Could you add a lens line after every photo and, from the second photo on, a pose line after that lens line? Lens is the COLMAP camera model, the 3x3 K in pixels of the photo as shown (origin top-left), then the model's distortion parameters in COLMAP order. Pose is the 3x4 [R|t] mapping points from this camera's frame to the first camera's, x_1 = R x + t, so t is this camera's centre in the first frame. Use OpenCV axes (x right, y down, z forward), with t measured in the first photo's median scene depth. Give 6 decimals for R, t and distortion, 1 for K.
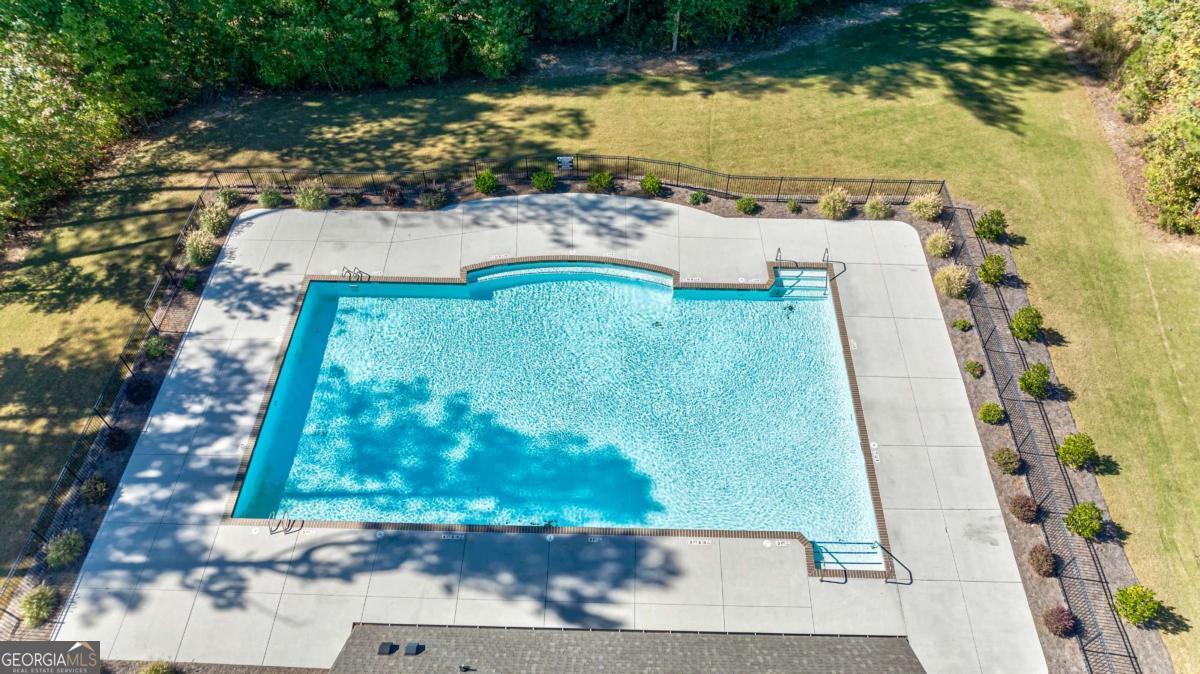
lens RADIAL K [[838.8, 0, 598.9], [0, 838.8, 338.3], [0, 0, 1]] dist [-0.017857, 0.009217]
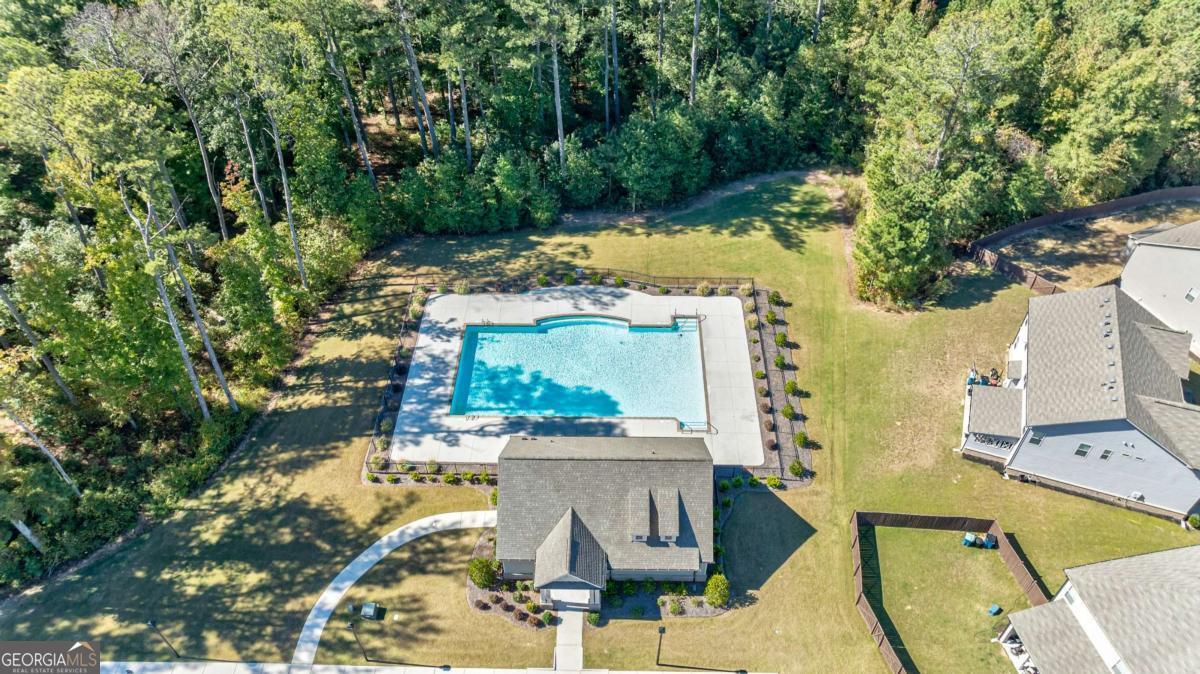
lens RADIAL K [[838.8, 0, 600.0], [0, 838.8, 335.9], [0, 0, 1]] dist [-0.017857, 0.009217]
pose [[0.999946, -0.010161, 0.002236, 0.006397], [0.010340, 0.994440, -0.104793, 0.189252], [-0.001159, 0.104811, 0.994492, -1.173369]]
